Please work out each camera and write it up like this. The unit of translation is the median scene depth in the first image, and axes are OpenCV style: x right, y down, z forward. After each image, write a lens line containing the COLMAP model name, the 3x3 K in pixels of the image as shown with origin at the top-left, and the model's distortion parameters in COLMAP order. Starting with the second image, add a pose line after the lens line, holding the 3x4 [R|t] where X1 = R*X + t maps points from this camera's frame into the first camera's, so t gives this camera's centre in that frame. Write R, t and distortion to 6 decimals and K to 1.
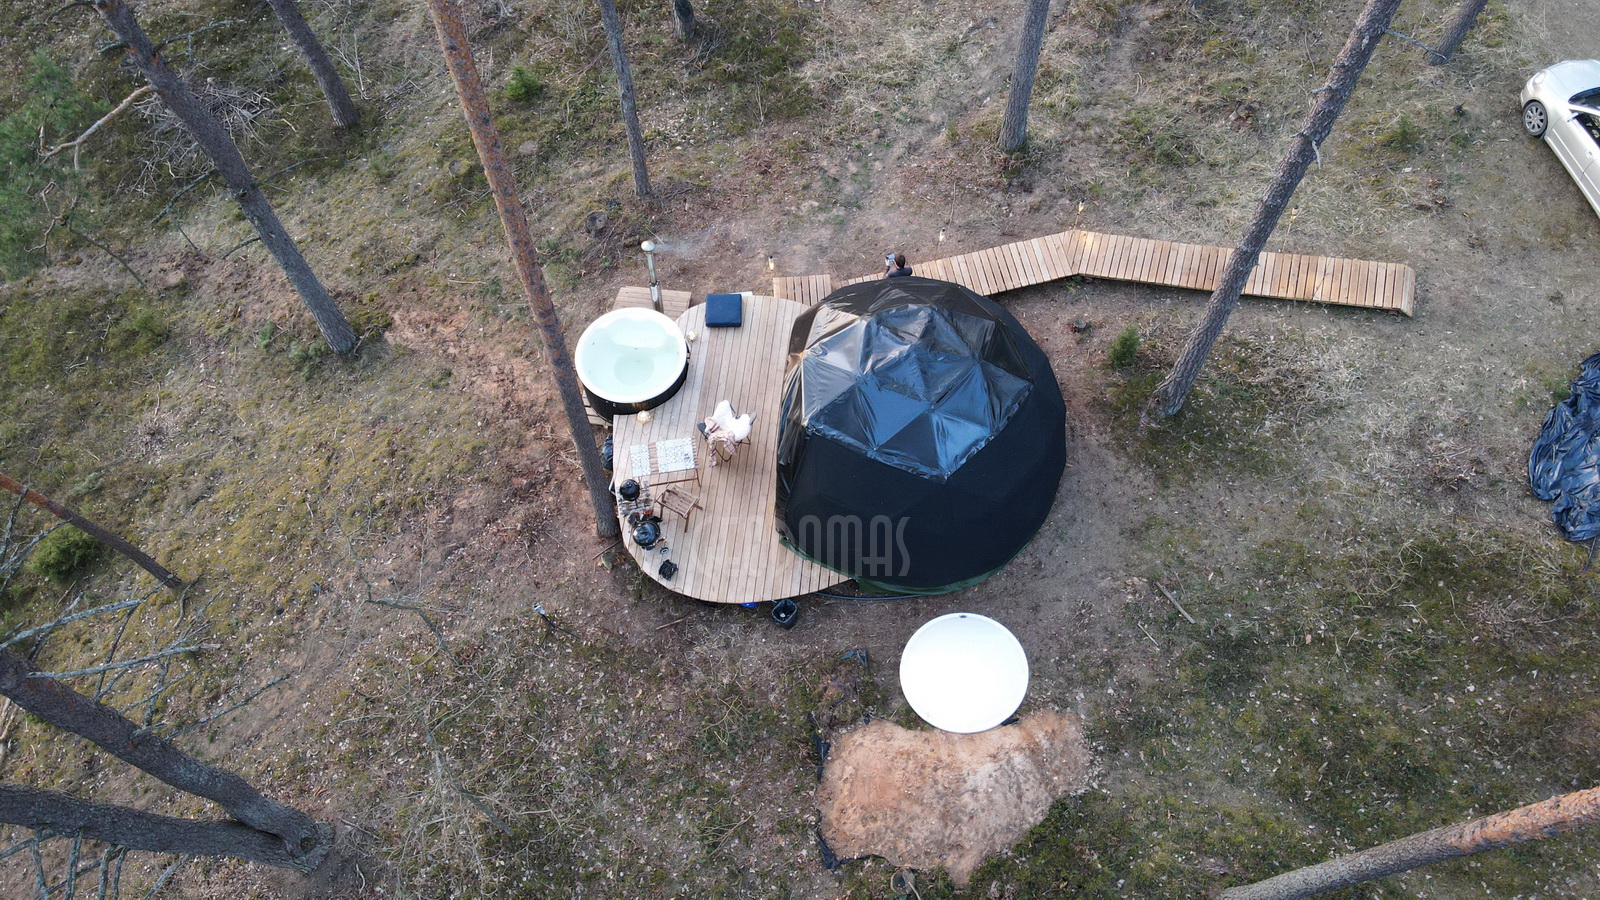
lens RADIAL K [[1160.2, 0, 807.7], [0, 1160.2, 448.6], [0, 0, 1]] dist [-0.007250, 0.076638]
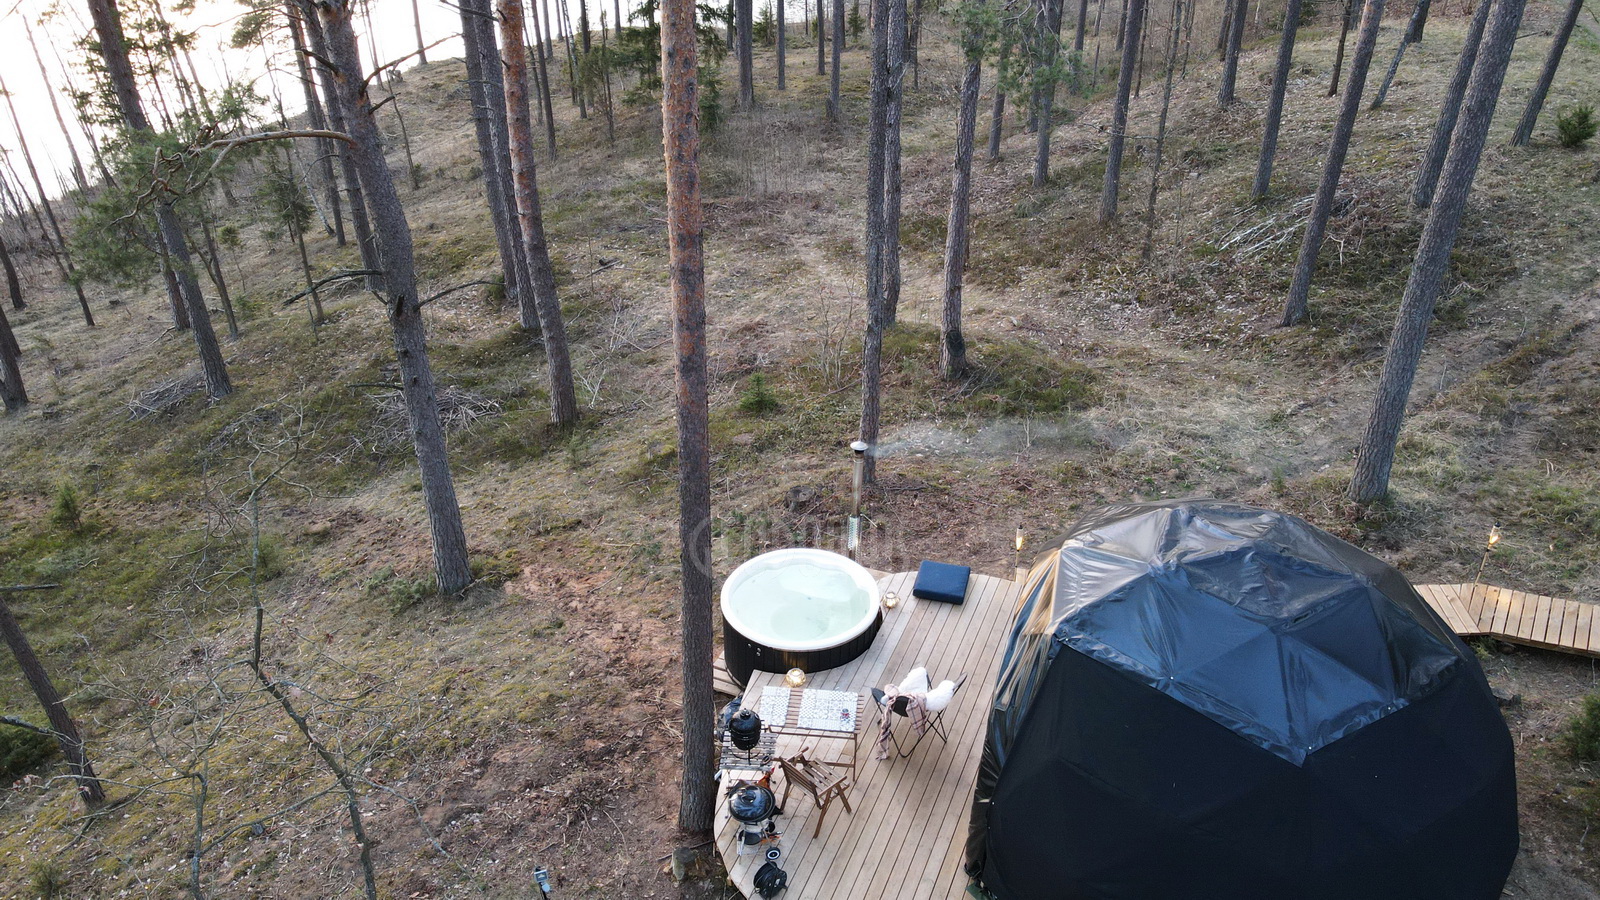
lens RADIAL K [[1172.9, 0, 802.4], [0, 1172.9, 448.6], [0, 0, 1]] dist [0.007971, 0.021372]
pose [[0.961275, 0.146696, -0.233303, 0.001126], [-0.246901, 0.834507, -0.492583, 0.175404], [0.122434, 0.531110, 0.838410, 0.324684]]
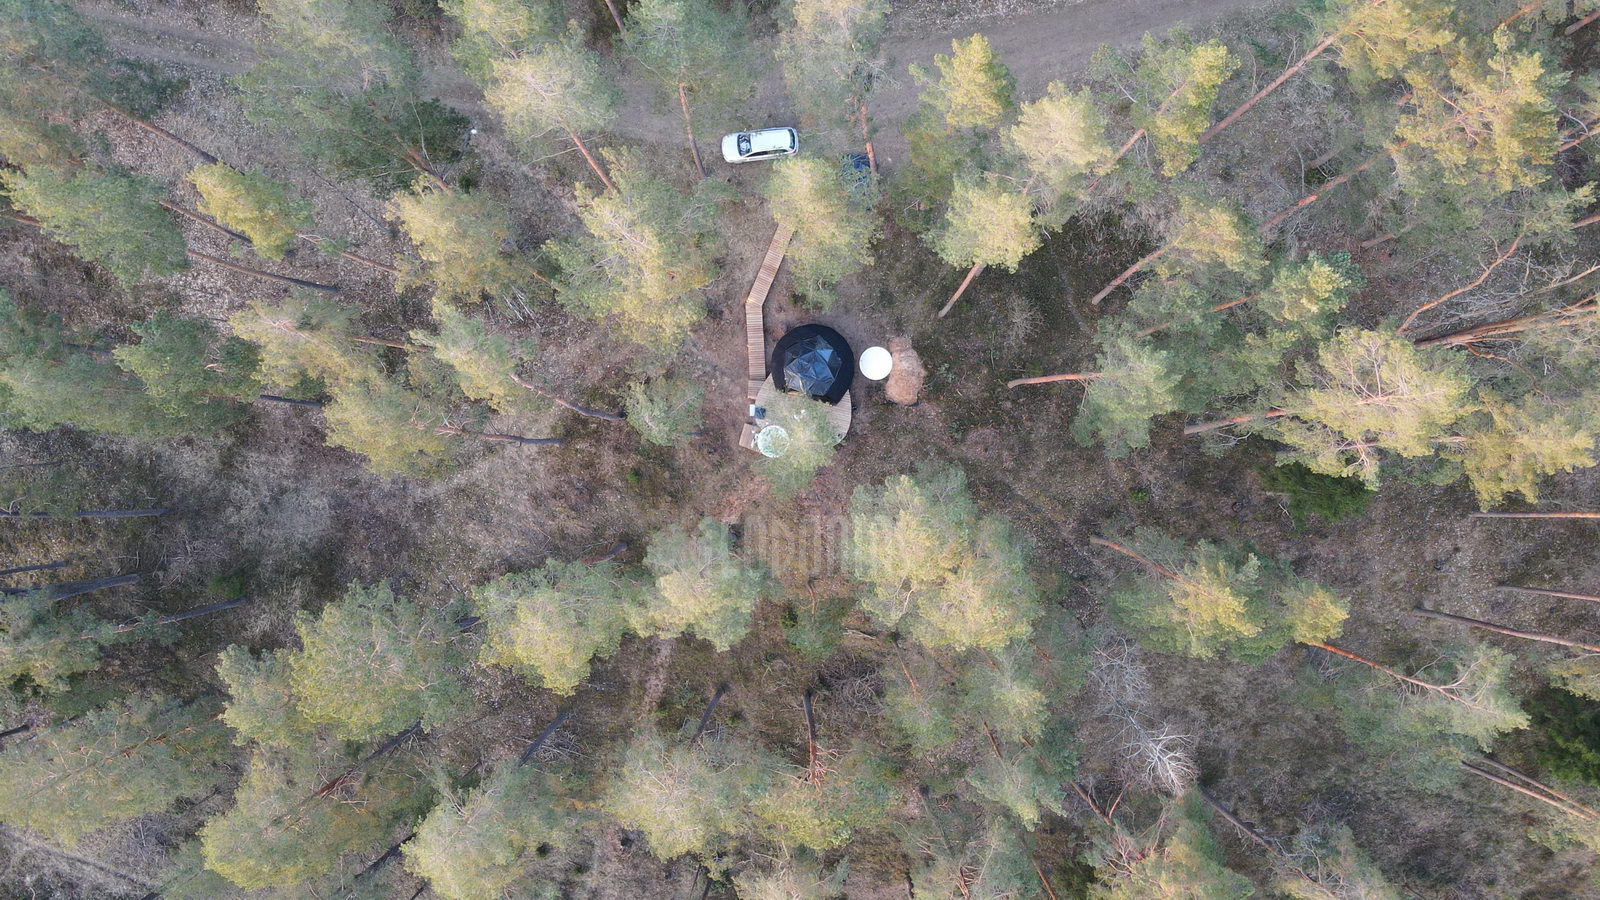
lens RADIAL K [[1172.9, 0, 802.4], [0, 1172.9, 448.6], [0, 0, 1]] dist [0.007971, 0.021372]
pose [[0.133749, -0.990906, 0.014698, -0.194305], [0.893223, 0.126962, 0.431316, -1.370423], [-0.429259, -0.044559, 0.902081, -1.989692]]
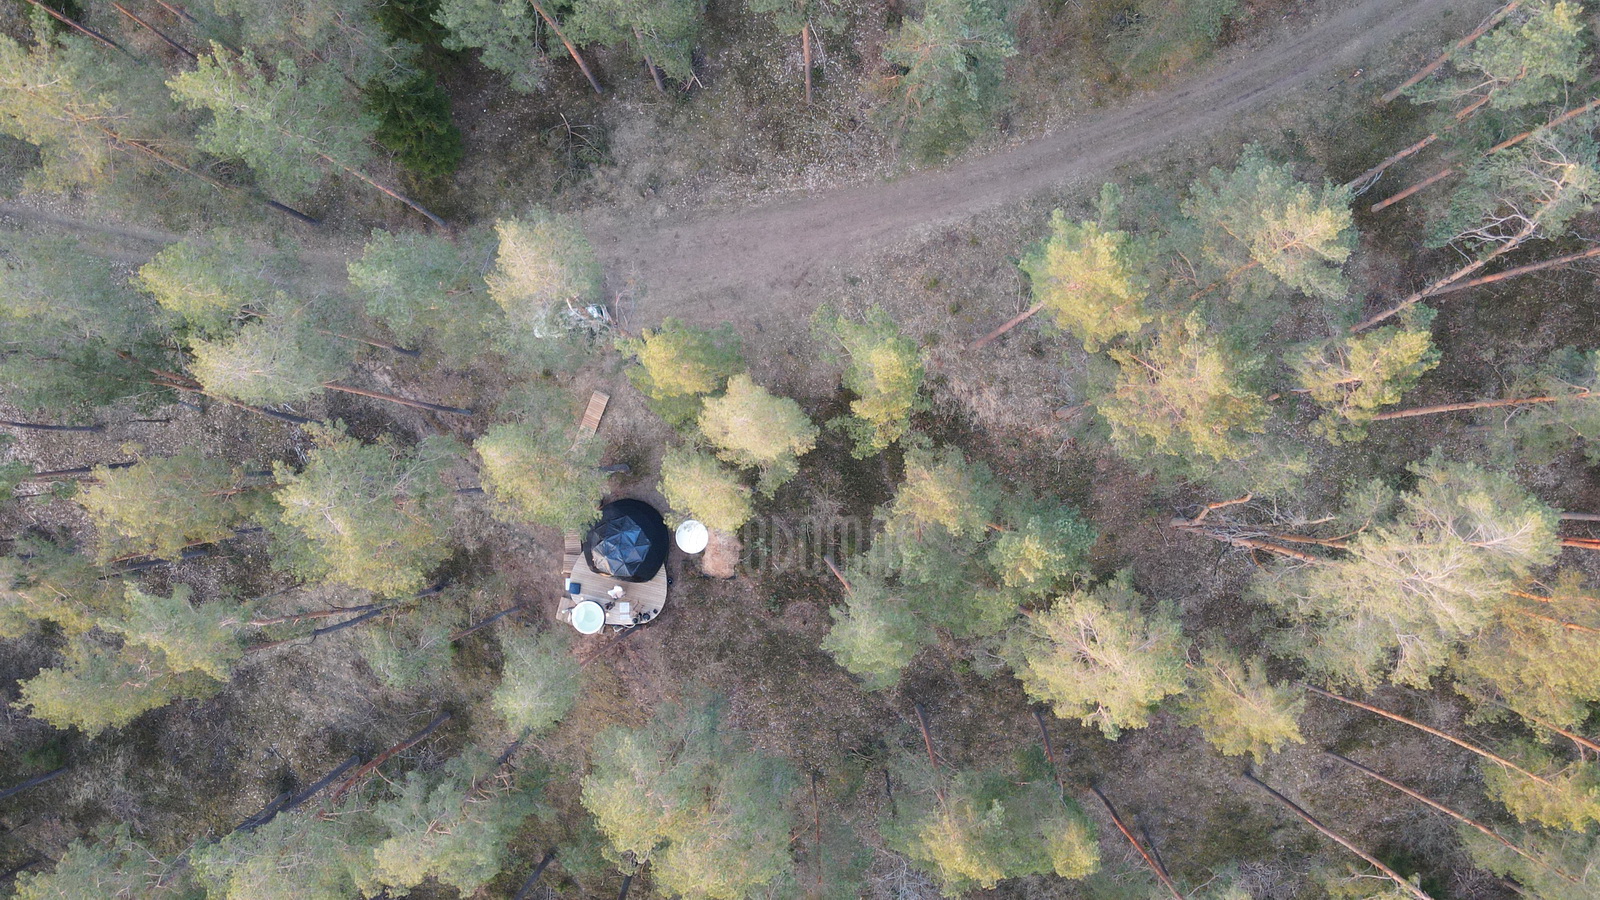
lens RADIAL K [[1174.0, 0, 803.0], [0, 1174.0, 451.7], [0, 0, 1]] dist [-0.003813, 0.046447]
pose [[0.127376, -0.991763, 0.013470, 0.332360], [0.894414, 0.120722, 0.430640, -0.965291], [-0.428719, -0.042805, 0.902423, -2.156521]]
